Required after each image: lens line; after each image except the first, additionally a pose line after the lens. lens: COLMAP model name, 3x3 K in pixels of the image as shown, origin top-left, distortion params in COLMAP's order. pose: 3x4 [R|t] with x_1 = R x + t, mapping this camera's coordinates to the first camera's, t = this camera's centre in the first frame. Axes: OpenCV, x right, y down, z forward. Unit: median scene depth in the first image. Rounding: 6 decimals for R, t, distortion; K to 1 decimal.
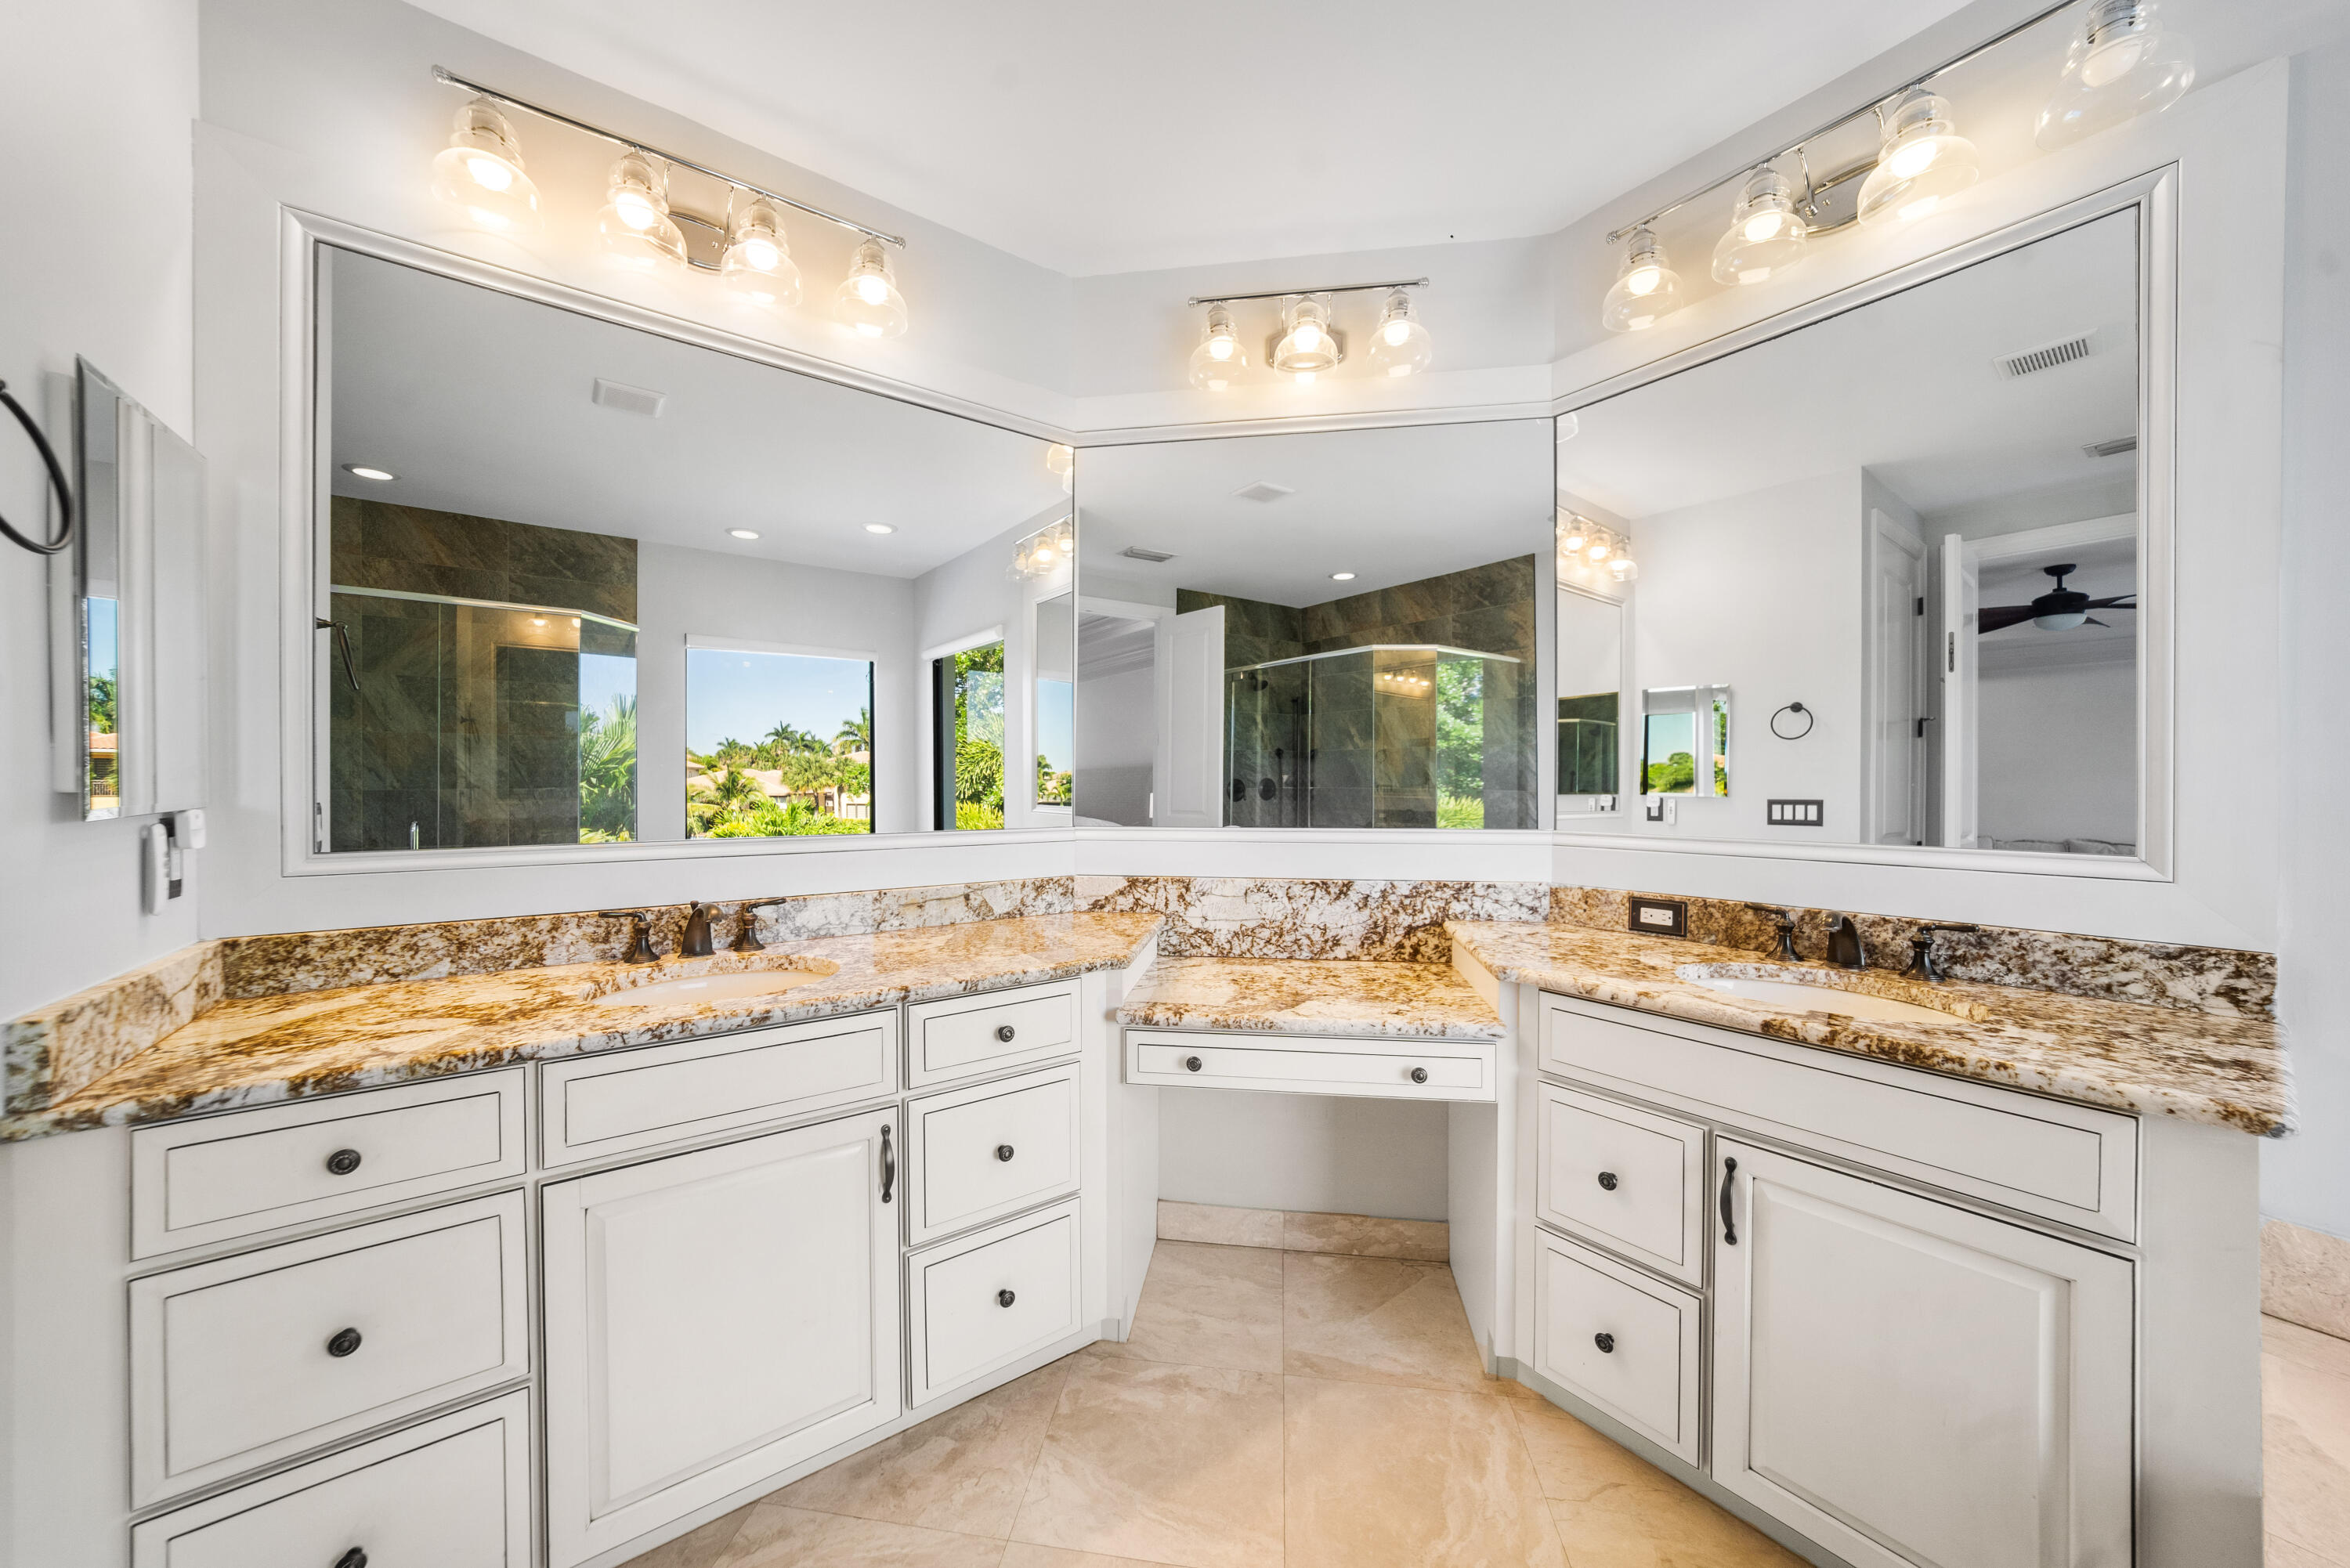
lens RADIAL K [[816.7, 0, 1162.6], [0, 816.7, 786.7], [0, 0, 1]] dist [-0.020098, 0.005522]
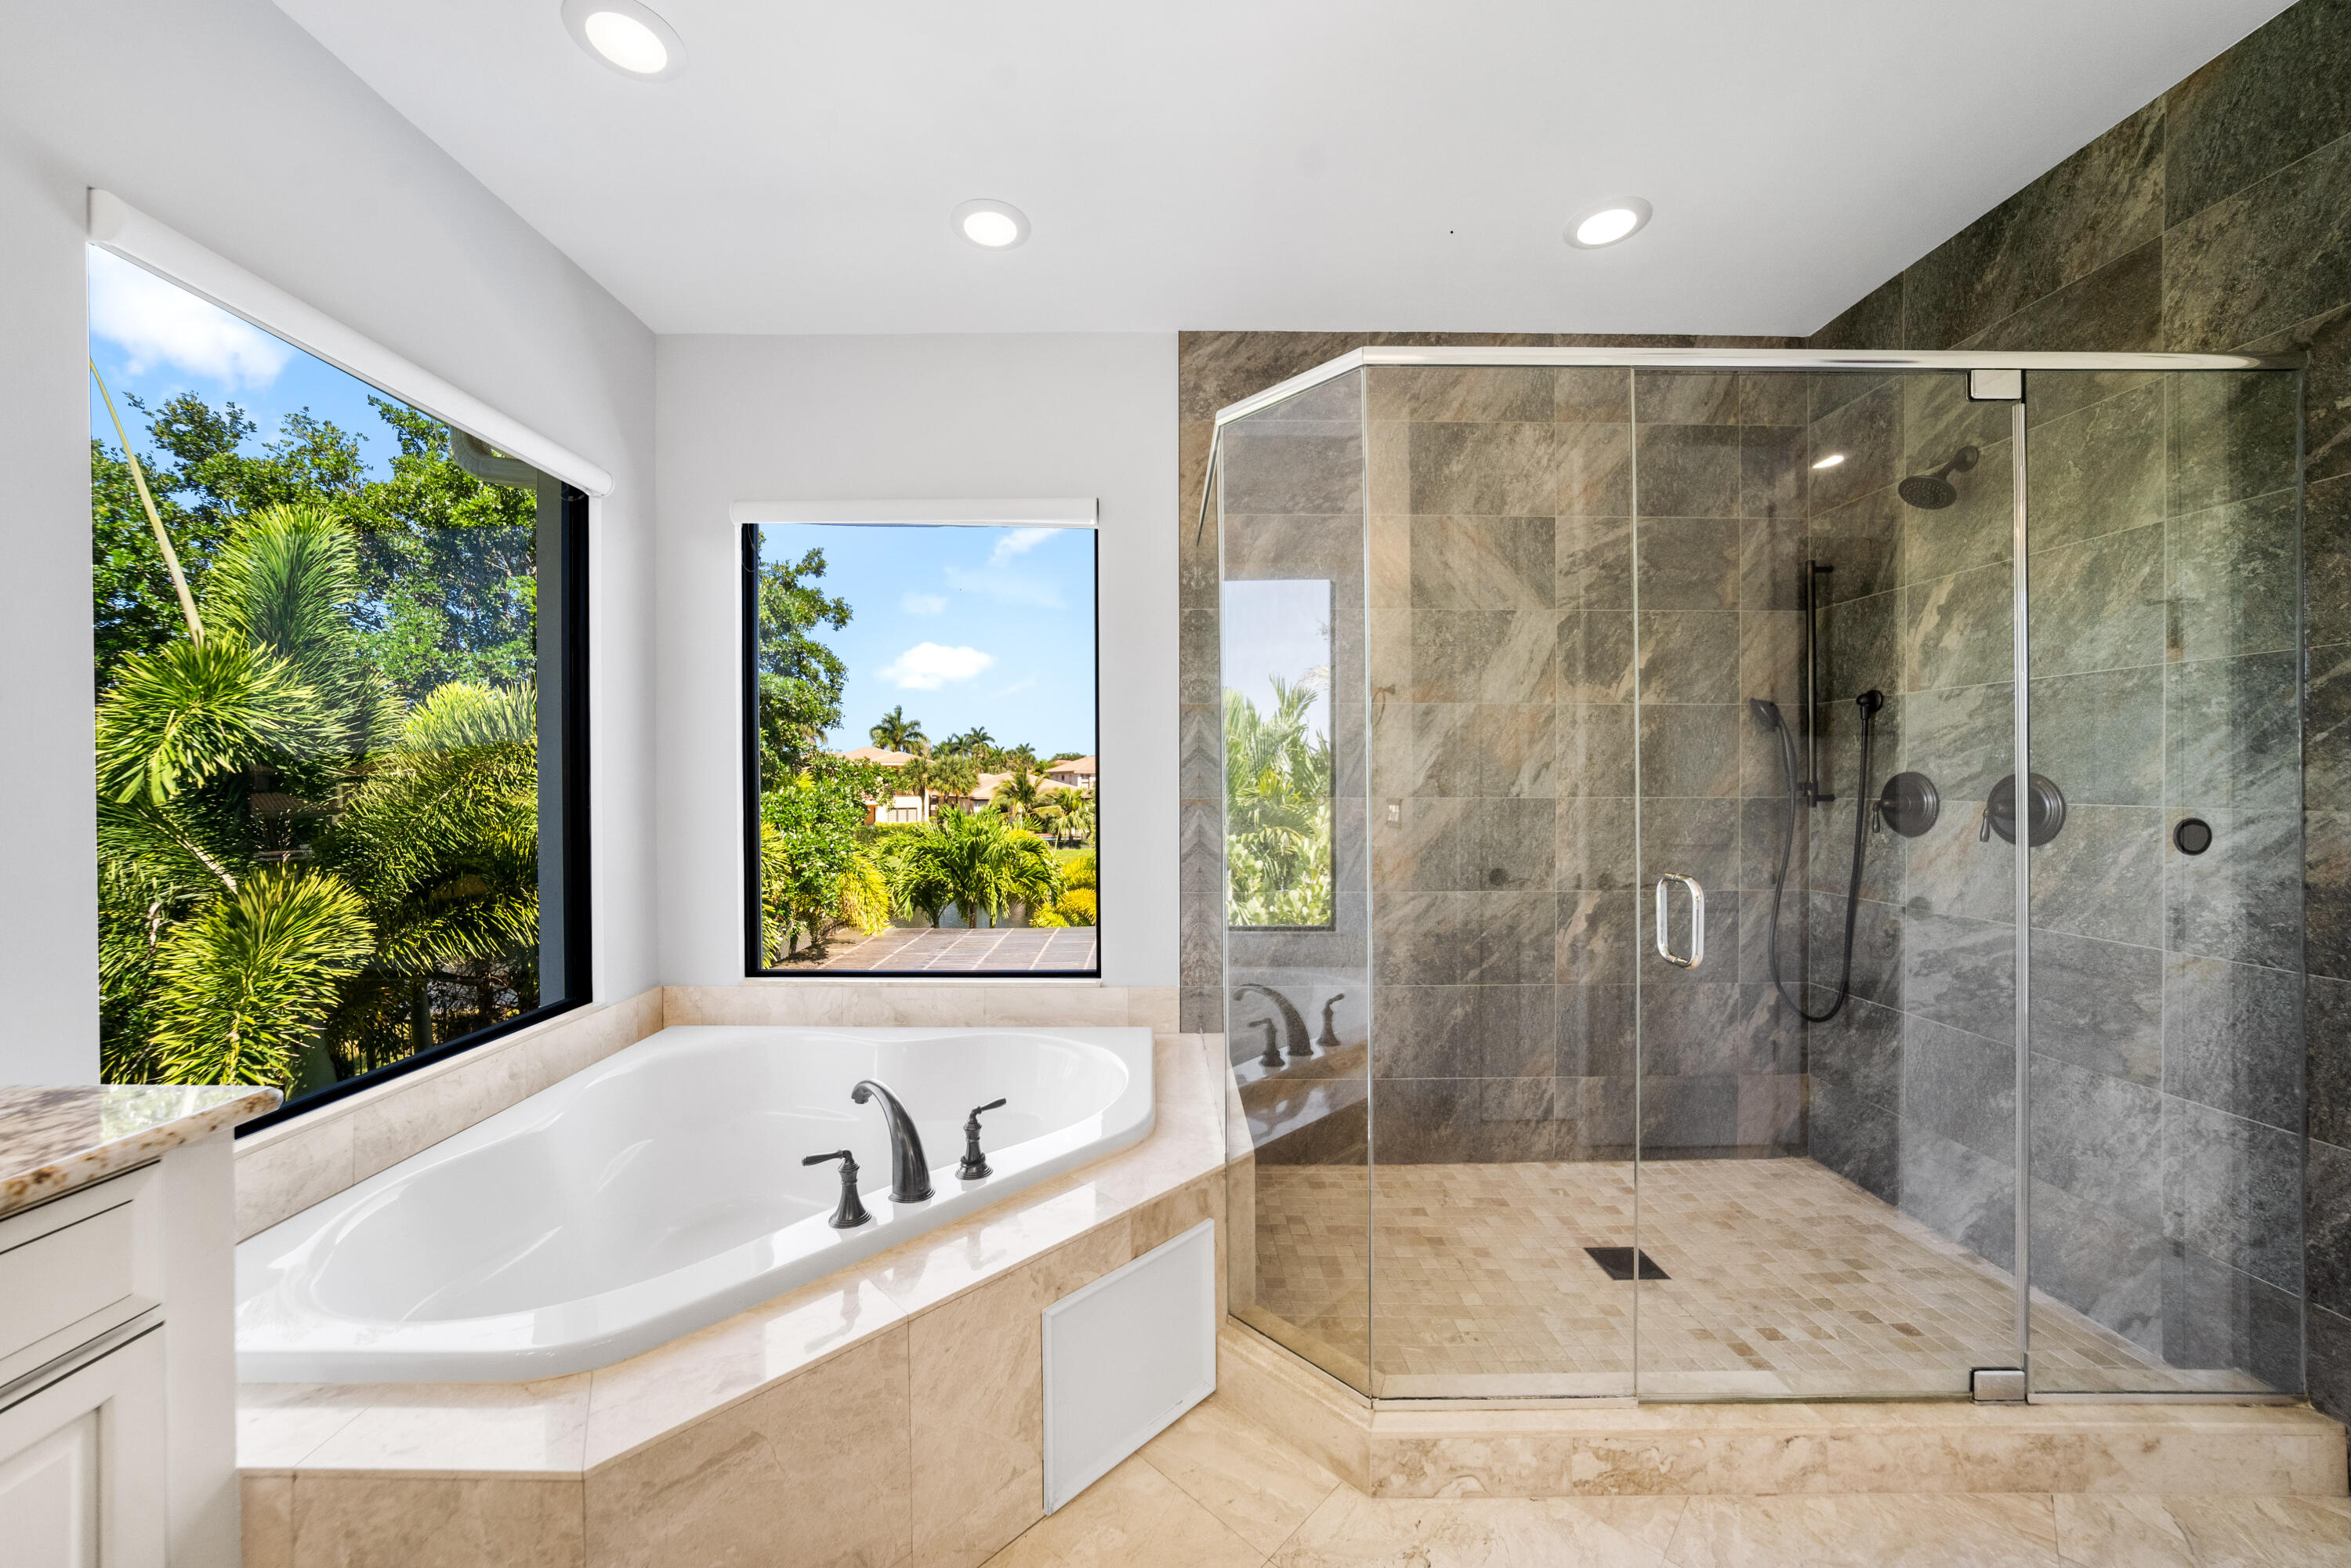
lens RADIAL K [[838.3, 0, 1158.8], [0, 838.3, 784.7], [0, 0, 1]] dist [-0.010598, 0.002723]
pose [[-0.805274, -0.001493, 0.592901, -0.134218], [0.005262, 0.999939, 0.009665, -0.003814], [-0.592880, 0.010902, -0.805217, 0.656460]]
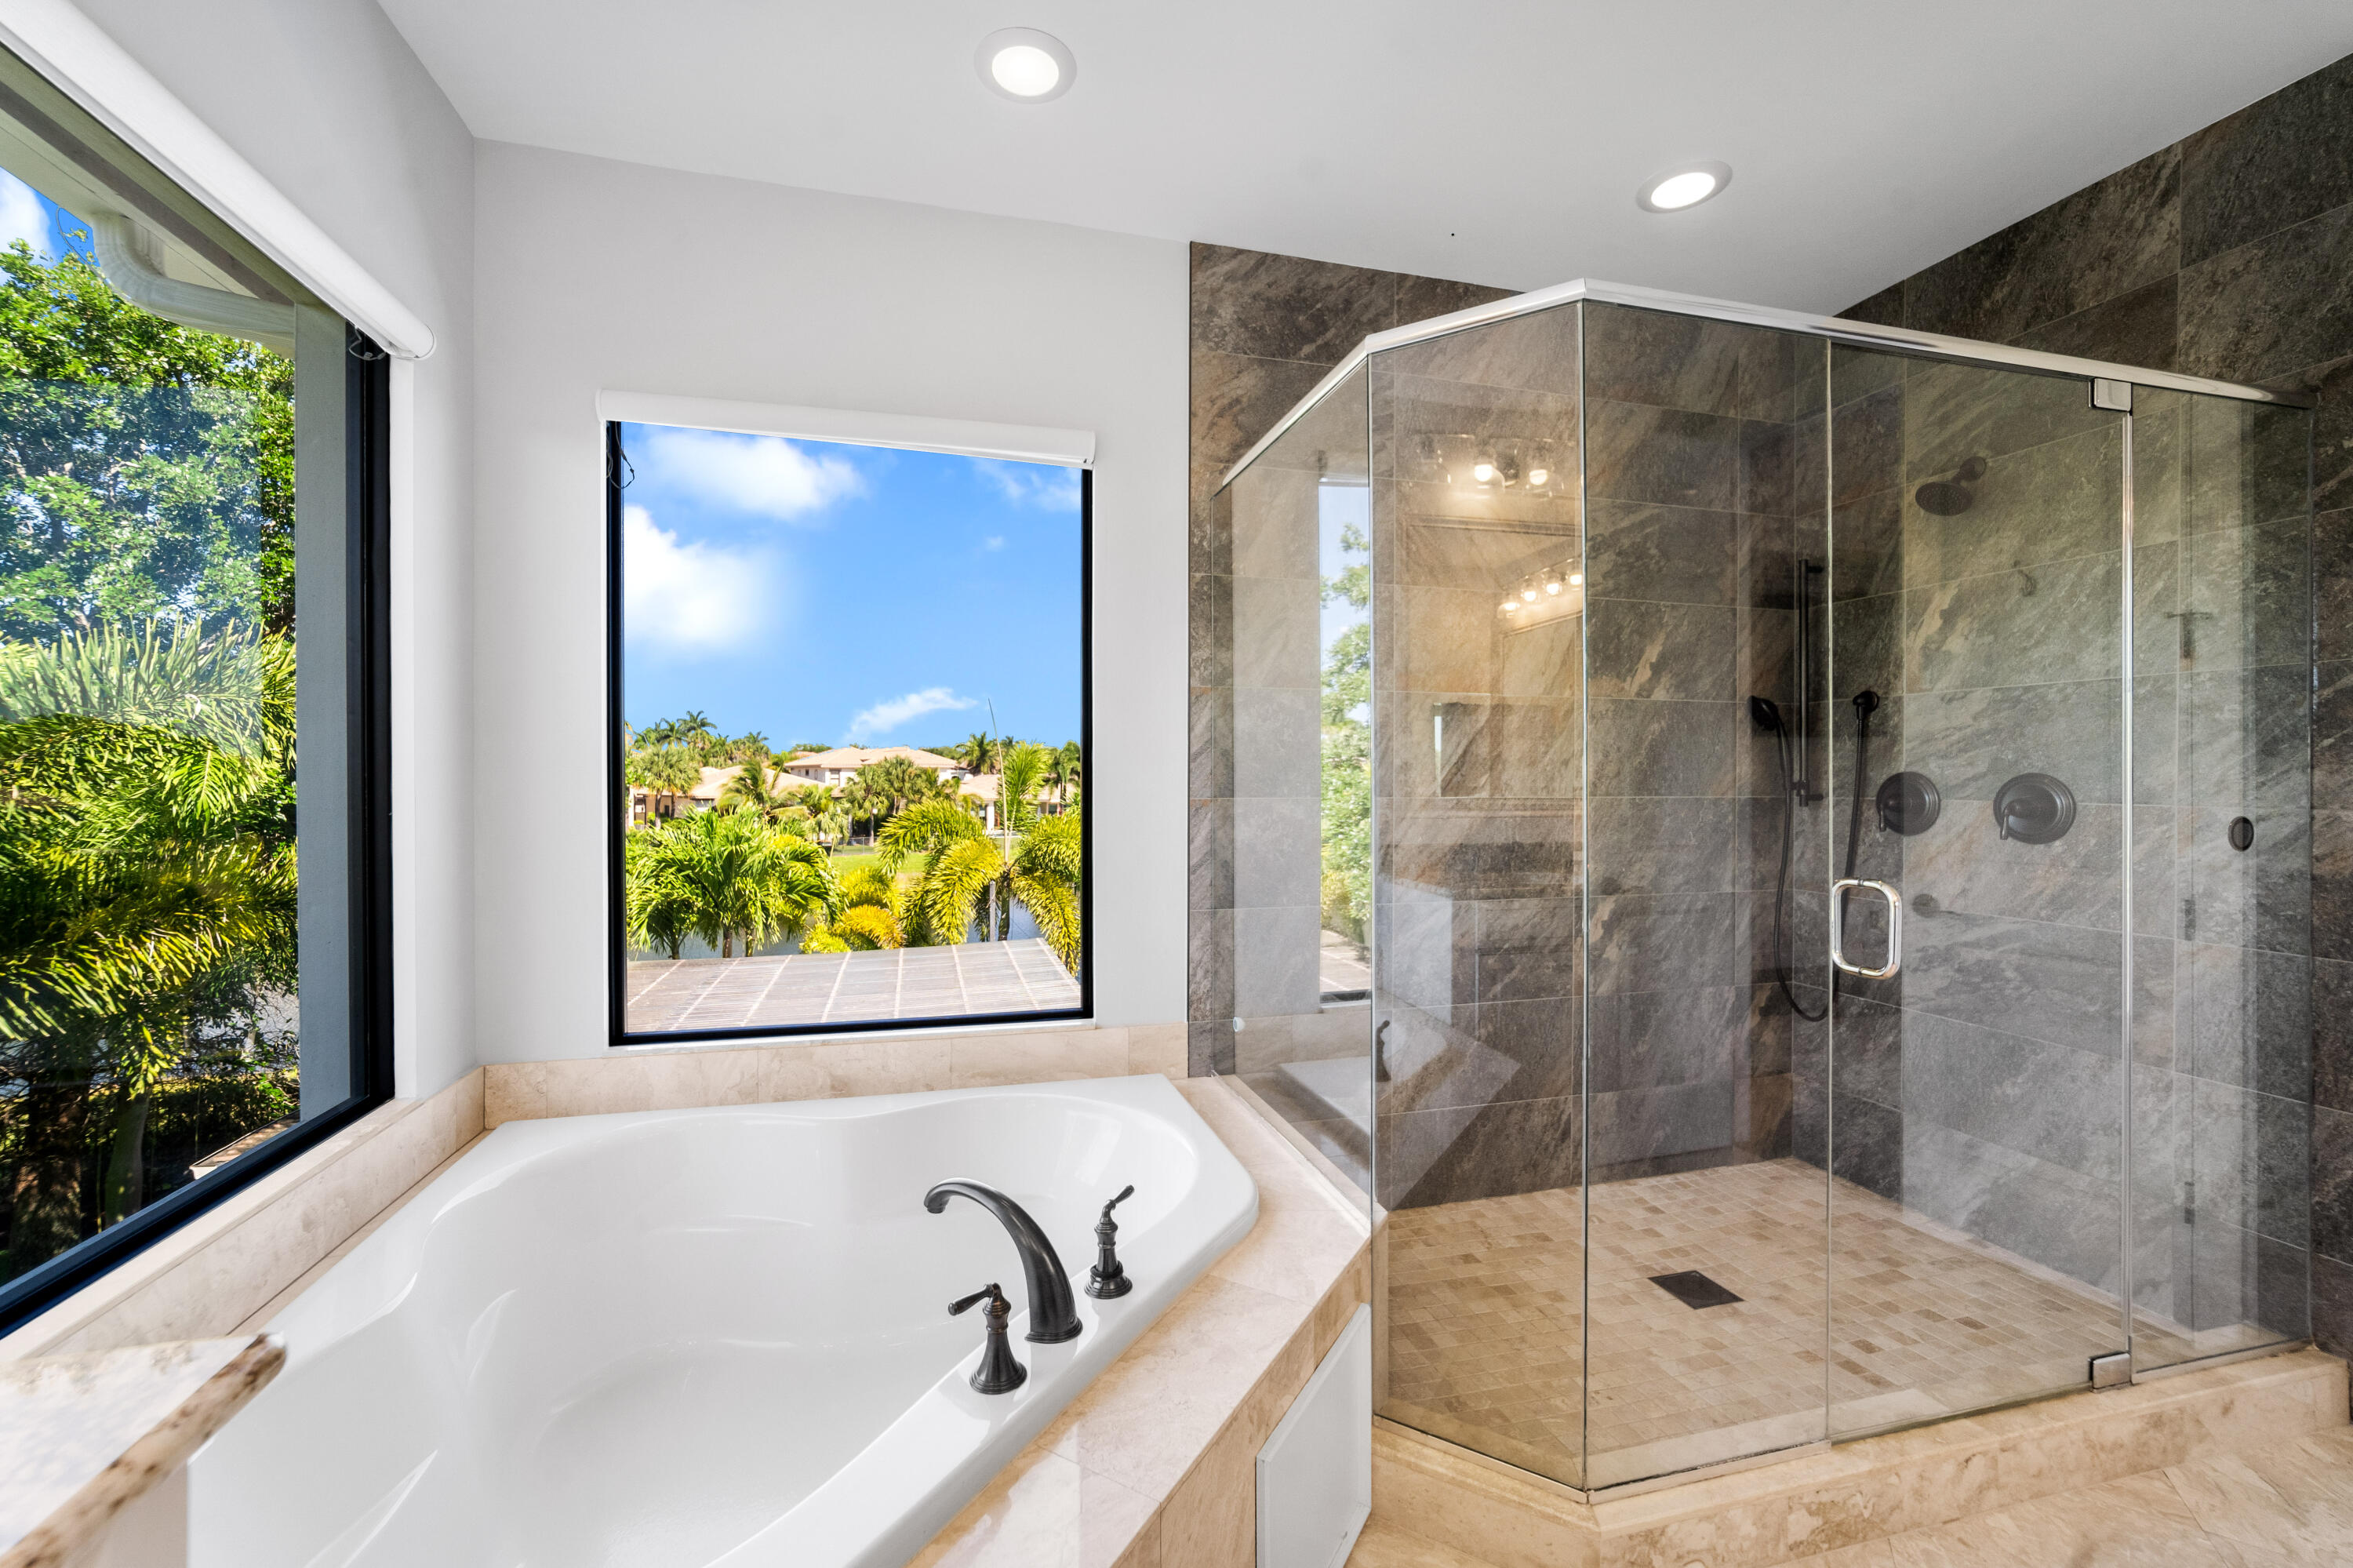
lens RADIAL K [[943.1, 0, 1157.6], [0, 943.1, 782.2], [0, 0, 1]] dist [-0.002920, 0.001627]
pose [[-0.925854, -0.004291, 0.377857, 0.285622], [-0.000133, 0.999939, 0.011029, -0.005029], [-0.377881, 0.010161, -0.925798, 0.772324]]
